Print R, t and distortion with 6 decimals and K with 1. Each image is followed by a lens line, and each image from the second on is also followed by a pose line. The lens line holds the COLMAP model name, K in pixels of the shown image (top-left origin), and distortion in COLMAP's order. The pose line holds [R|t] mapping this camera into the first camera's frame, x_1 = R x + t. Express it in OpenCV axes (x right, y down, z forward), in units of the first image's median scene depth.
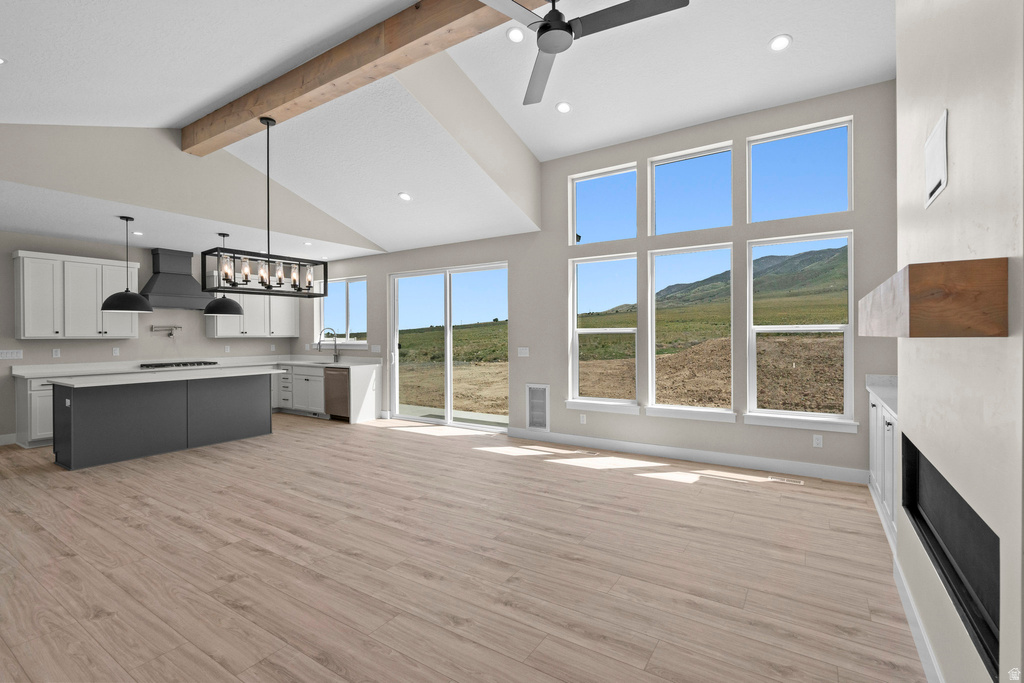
lens RADIAL K [[464.8, 0, 512.0], [0, 464.8, 341.5], [0, 0, 1]] dist [-0.003728, 0.000571]
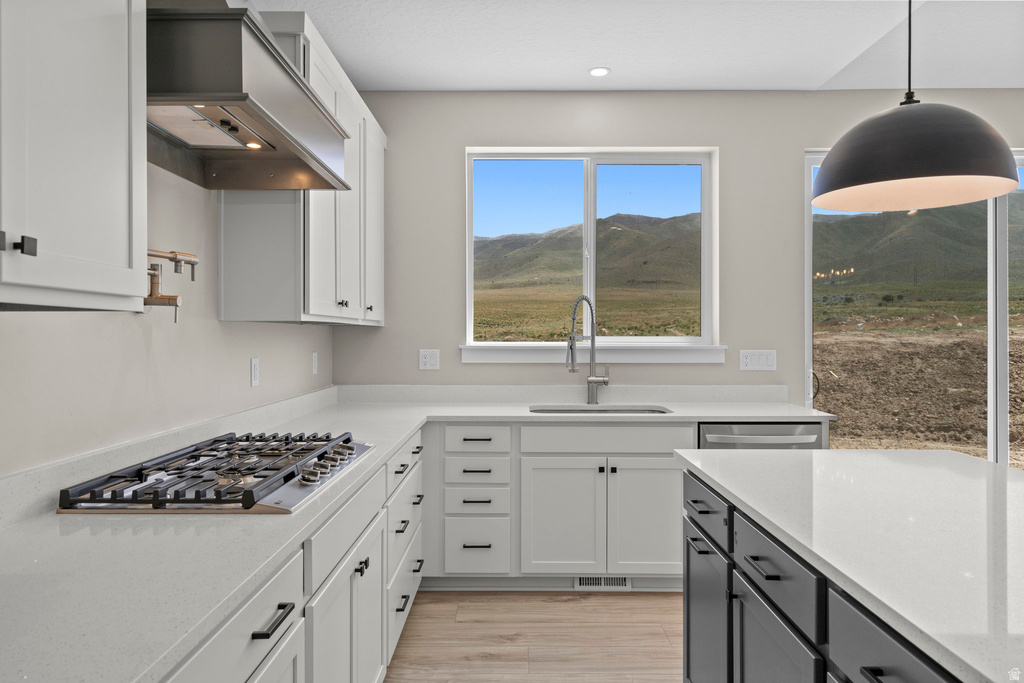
lens RADIAL K [[678.4, 0, 512.0], [0, 678.4, 341.5], [0, 0, 1]] dist [0.003853, 0.000740]
pose [[0.837901, -0.001710, 0.545819, -1.314407], [0.005364, 0.999973, -0.005102, 0.006472], [-0.545795, 0.007202, 0.837887, 1.221483]]
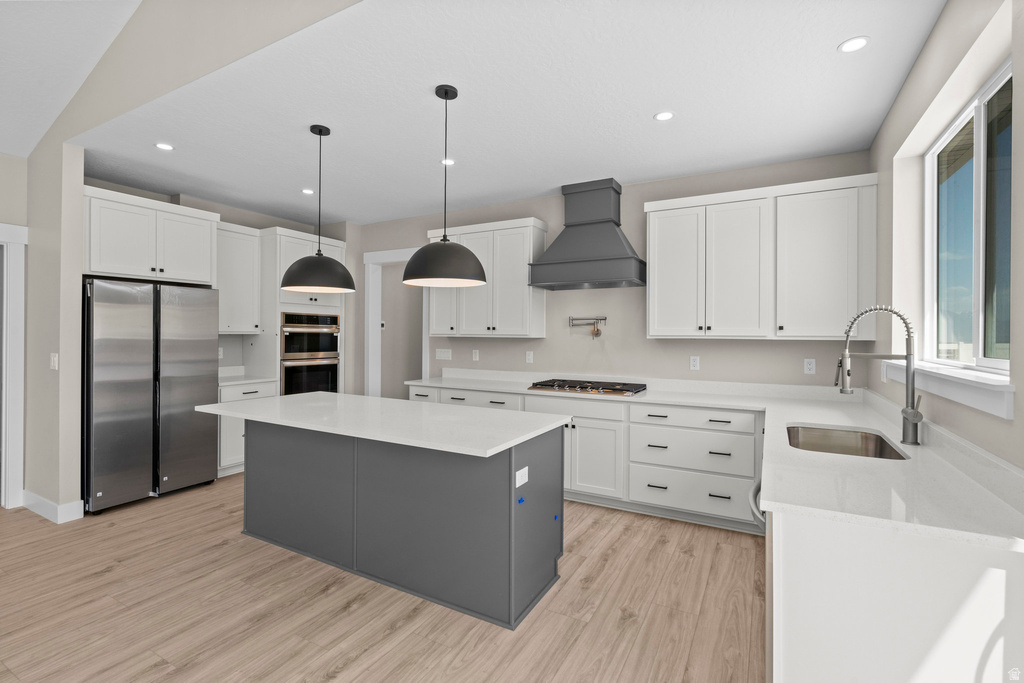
lens RADIAL K [[464.8, 0, 512.0], [0, 464.8, 341.5], [0, 0, 1]] dist [-0.003728, 0.000571]
pose [[0.077548, 0.016688, -0.996849, -0.289098], [-0.022162, 0.999642, 0.015011, -0.016694], [0.996742, 0.020929, 0.077890, 1.474792]]
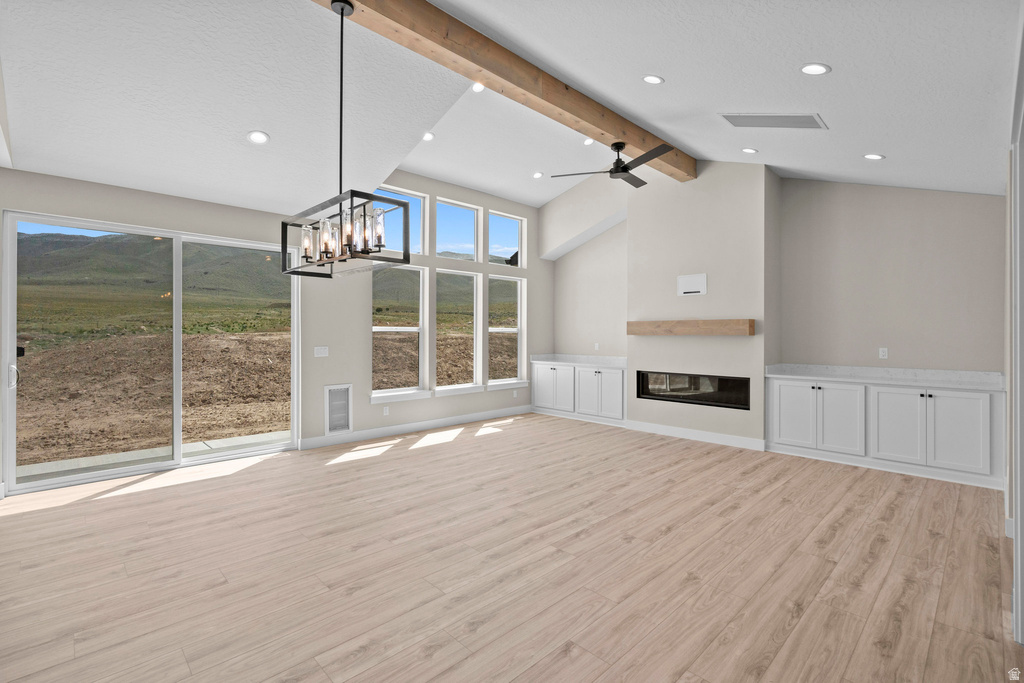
lens RADIAL K [[468.4, 0, 516.0], [0, 468.4, 333.7], [0, 0, 1]] dist [-0.006703, 0.000648]
pose [[0.213849, 0.004578, 0.976856, -1.131878], [0.007571, 0.999951, -0.006344, -0.004572], [-0.976837, 0.008752, 0.213804, 0.629246]]
